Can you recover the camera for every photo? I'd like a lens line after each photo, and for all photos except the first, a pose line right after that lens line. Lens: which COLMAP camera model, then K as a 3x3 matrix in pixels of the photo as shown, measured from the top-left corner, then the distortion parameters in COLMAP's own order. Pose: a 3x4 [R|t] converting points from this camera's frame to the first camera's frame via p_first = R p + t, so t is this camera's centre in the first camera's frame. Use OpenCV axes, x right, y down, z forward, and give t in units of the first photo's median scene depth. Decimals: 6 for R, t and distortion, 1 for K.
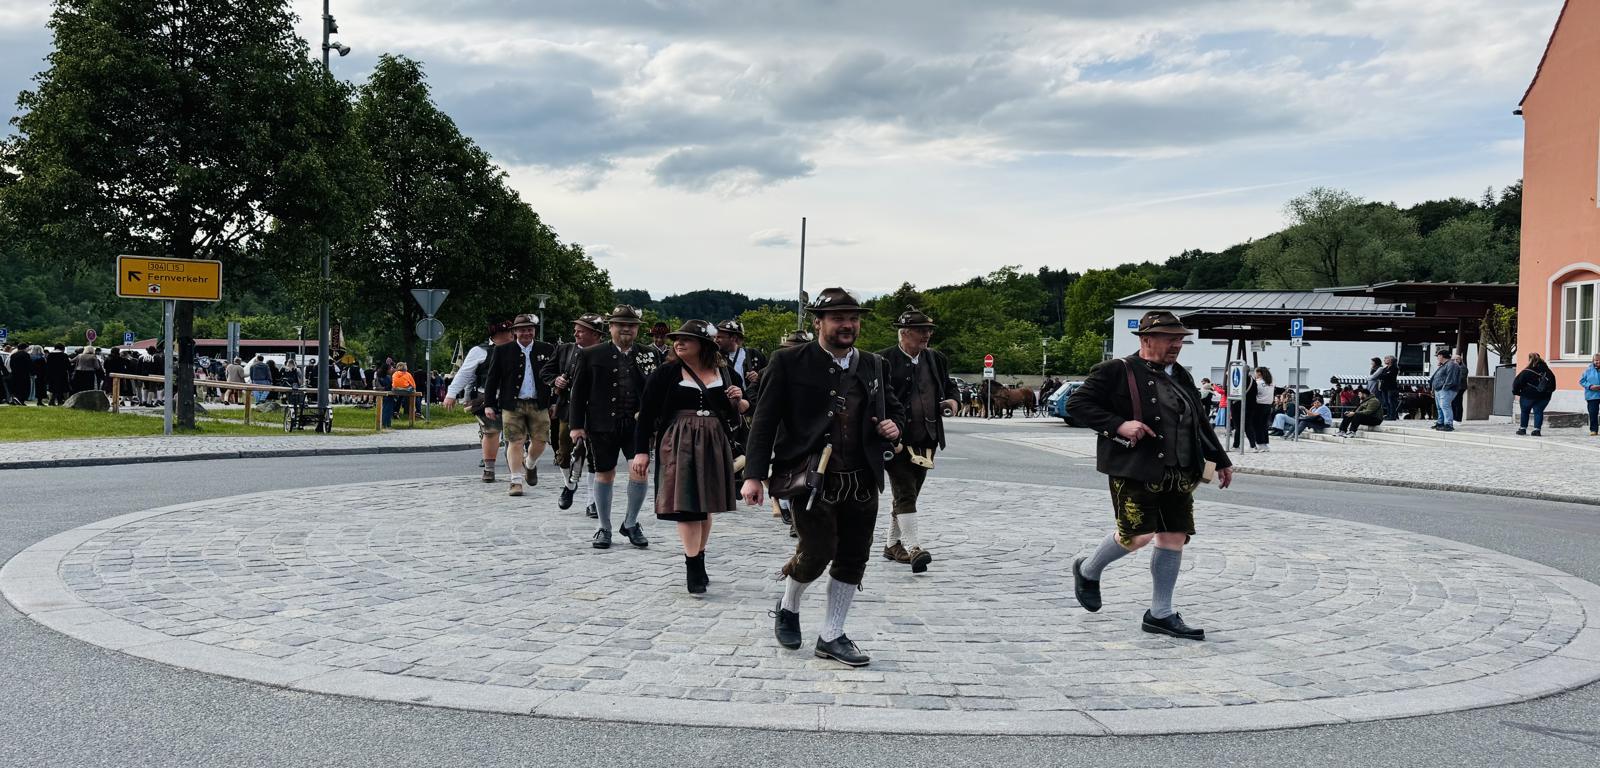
lens RADIAL K [[1324.0, 0, 805.5], [0, 1324.0, 386.0], [0, 0, 1]] dist [0.099654, -0.156813]
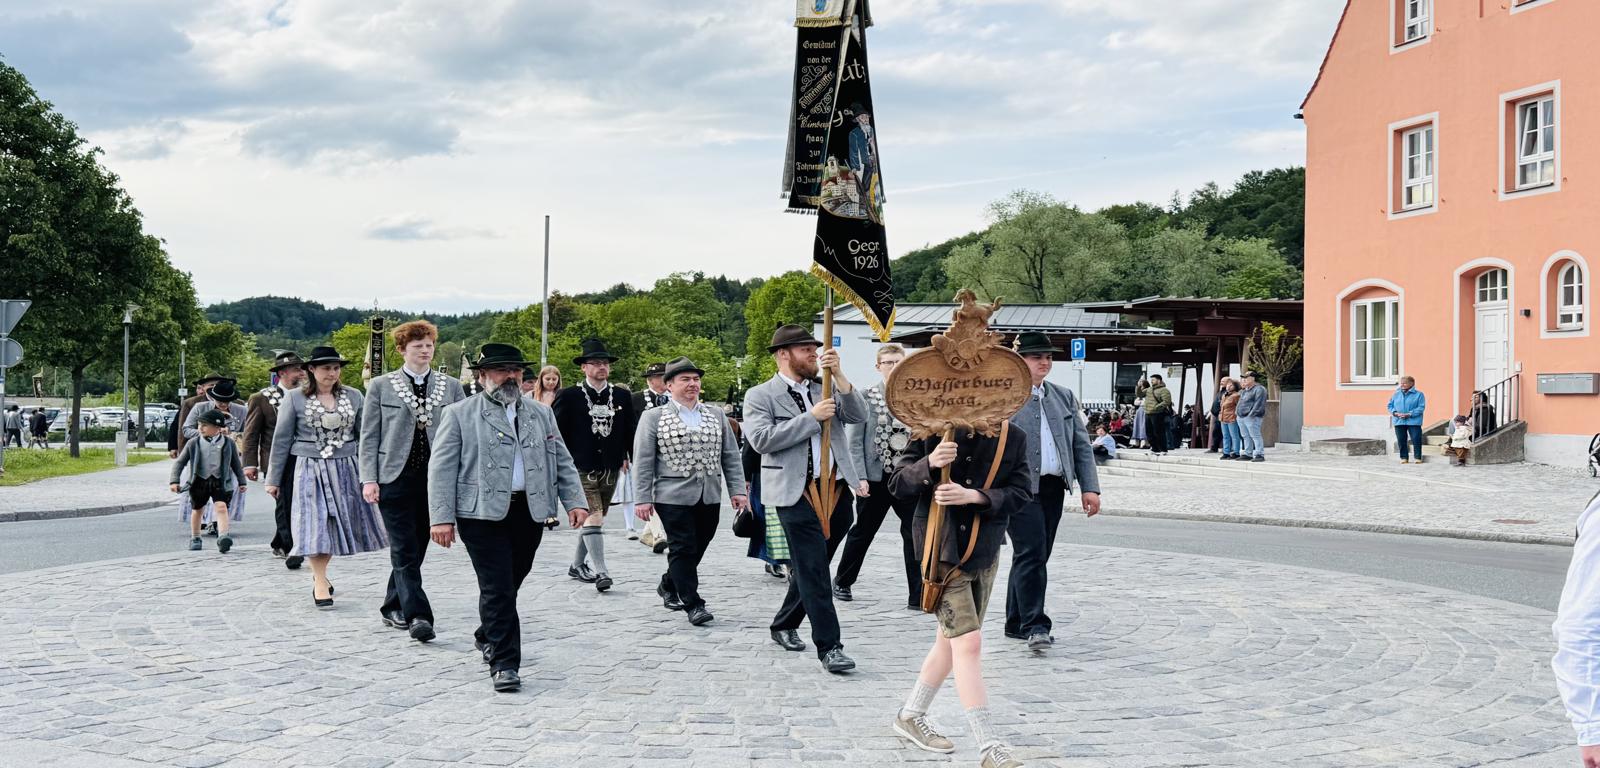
lens RADIAL K [[1609.1, 0, 798.7], [0, 1609.1, 371.1], [0, 0, 1]] dist [0.063787, 0.000000]
pose [[0.971053, -0.006490, 0.238774, -0.079532], [0.013103, 0.999573, -0.026119, -0.002953], [-0.238503, 0.028491, 0.970724, 0.000469]]
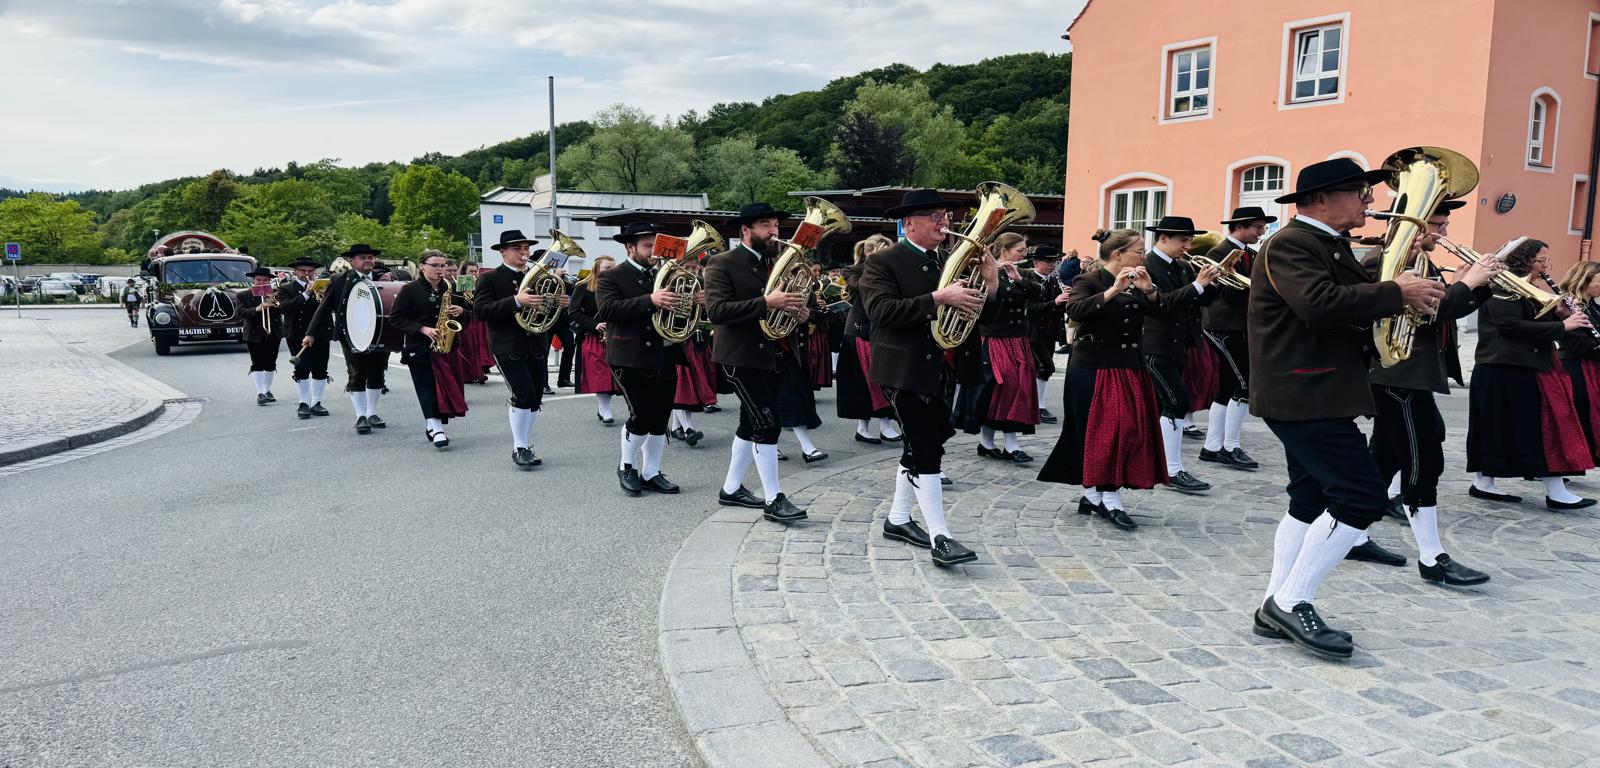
lens RADIAL K [[1122.4, 0, 818.3], [0, 1122.4, 418.4], [0, 0, 1]] dist [0.050703, -0.067537]
pose [[0.819561, -0.089346, 0.565983, -0.235334], [0.016523, 0.991043, 0.132520, -0.012629], [-0.572753, -0.099256, 0.813697, 0.323137]]
